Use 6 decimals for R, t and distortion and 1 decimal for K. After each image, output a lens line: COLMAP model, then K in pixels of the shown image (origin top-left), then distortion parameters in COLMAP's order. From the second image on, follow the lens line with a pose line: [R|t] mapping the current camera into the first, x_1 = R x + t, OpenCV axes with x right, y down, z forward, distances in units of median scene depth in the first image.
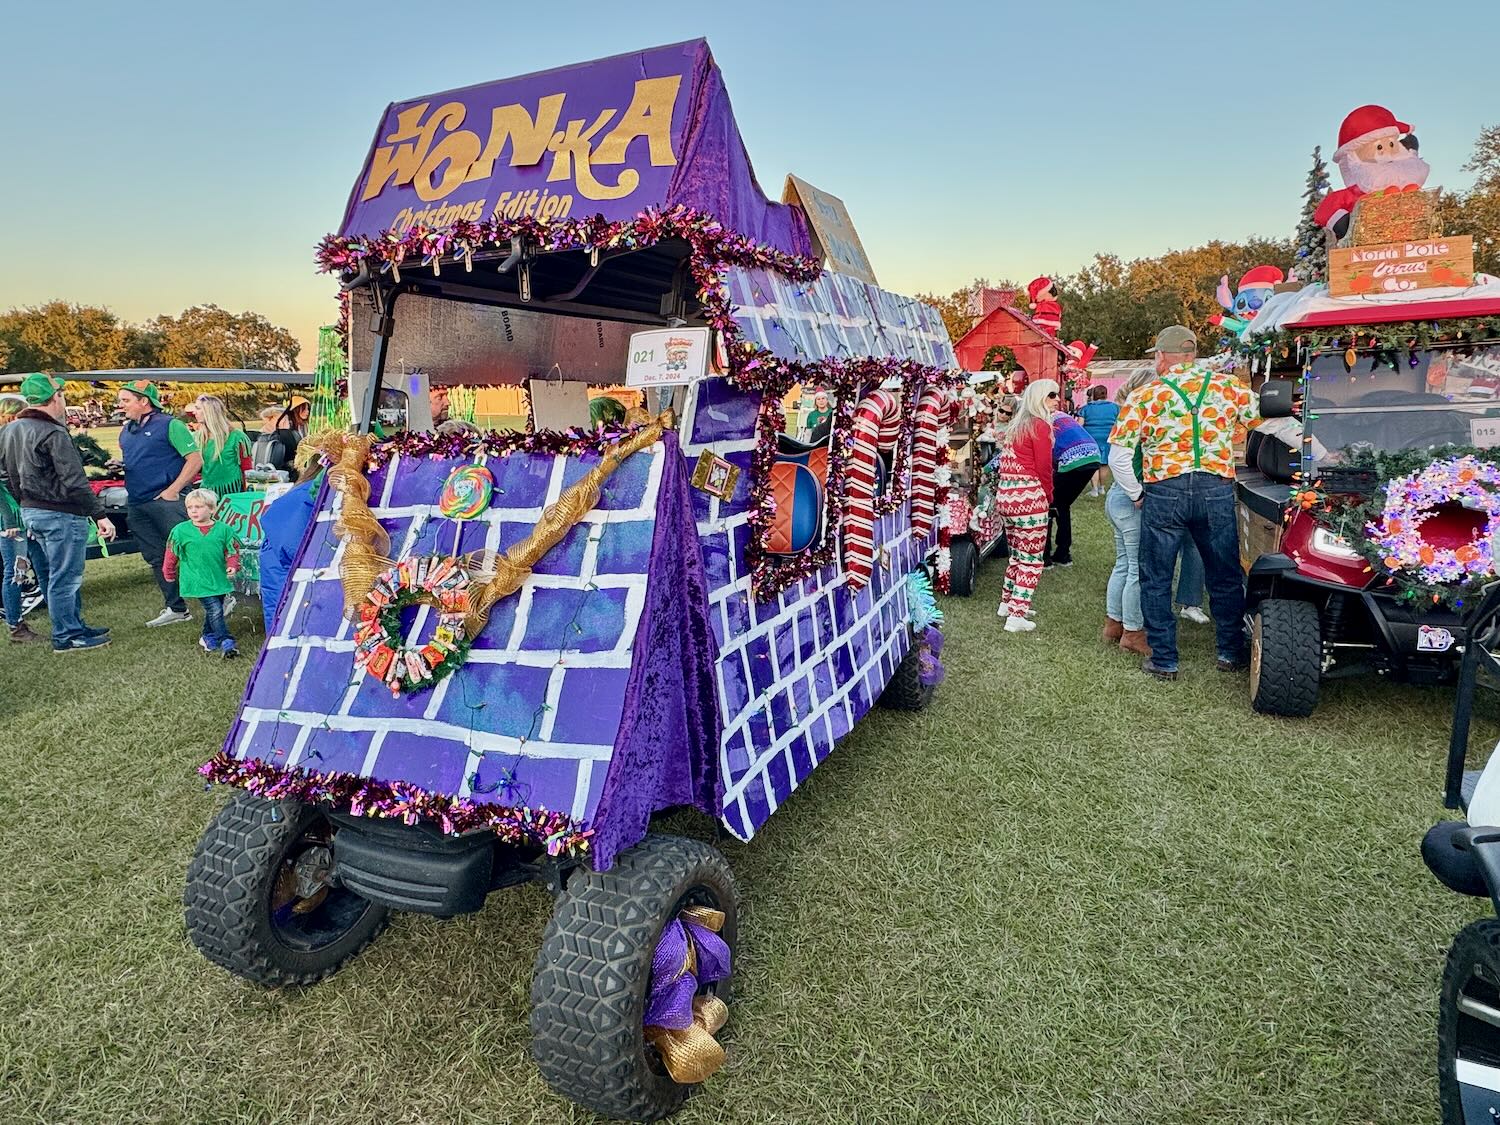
lens RADIAL K [[853.1, 0, 753.6], [0, 853.1, 563.0], [0, 0, 1]] dist [-0.004598, -0.001834]
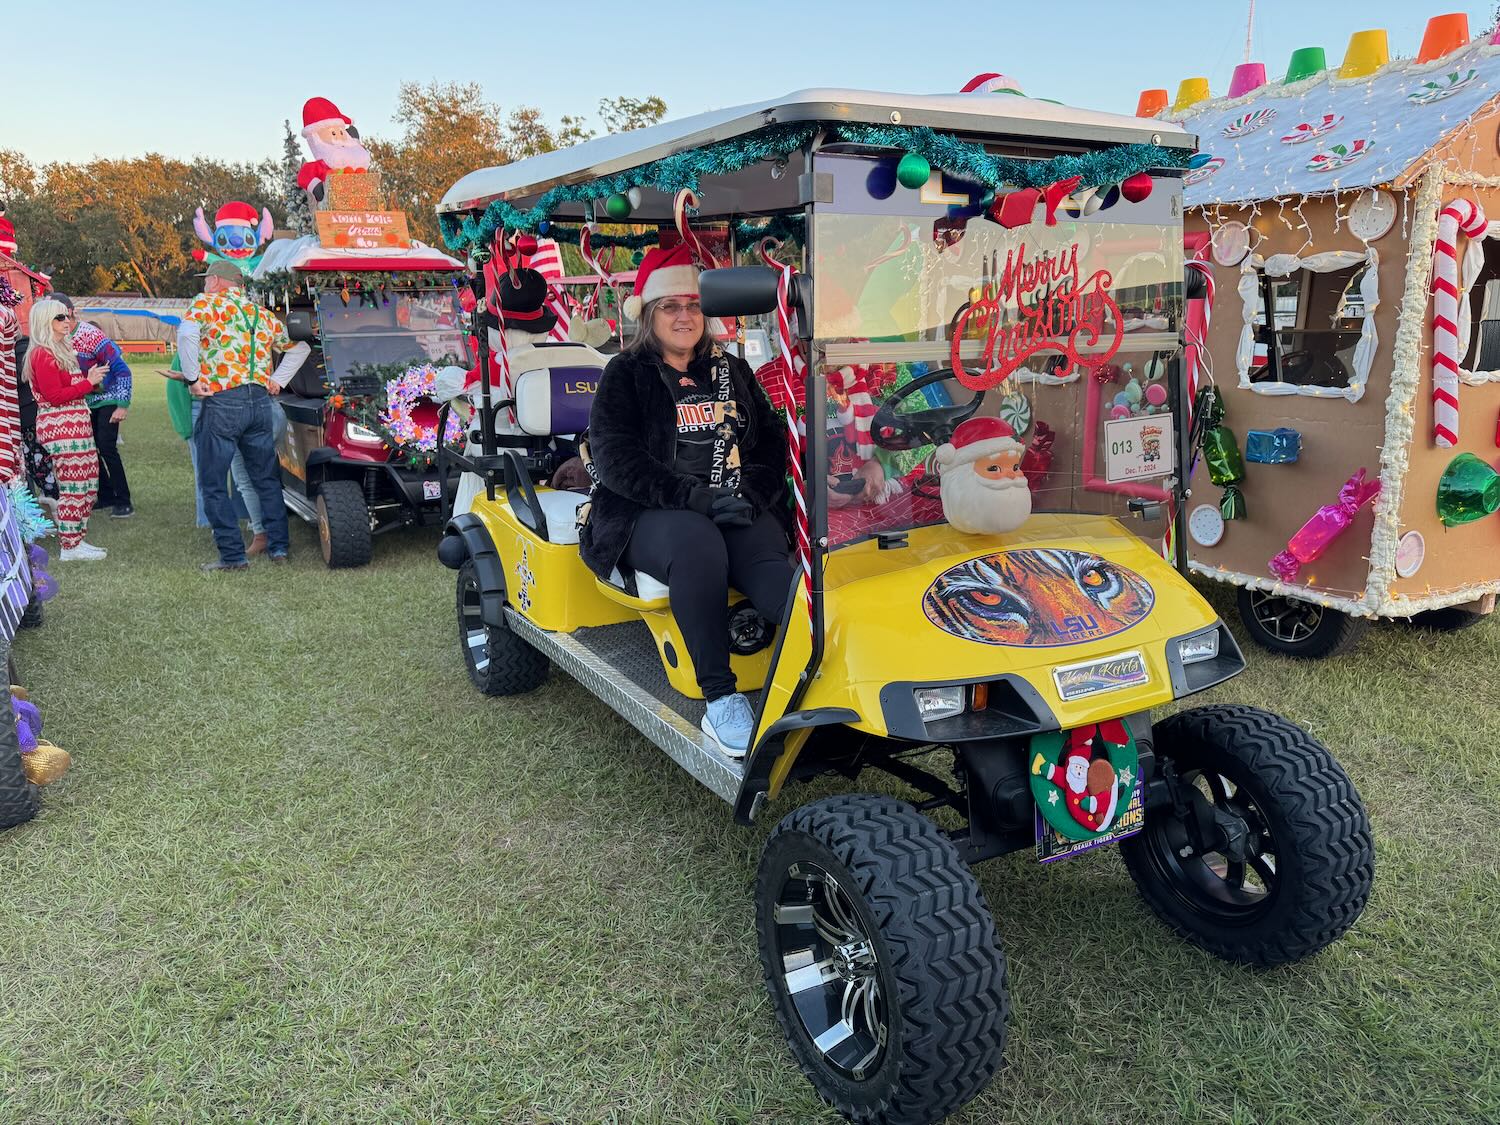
lens RADIAL K [[1079.3, 0, 744.7], [0, 1079.3, 573.3], [0, 0, 1]] dist [0.017753, -0.011117]
pose [[0.573798, -0.162865, 0.802640, -0.357746], [0.153404, 0.984056, 0.090010, 0.125279], [-0.804502, 0.071480, 0.589633, -0.455113]]
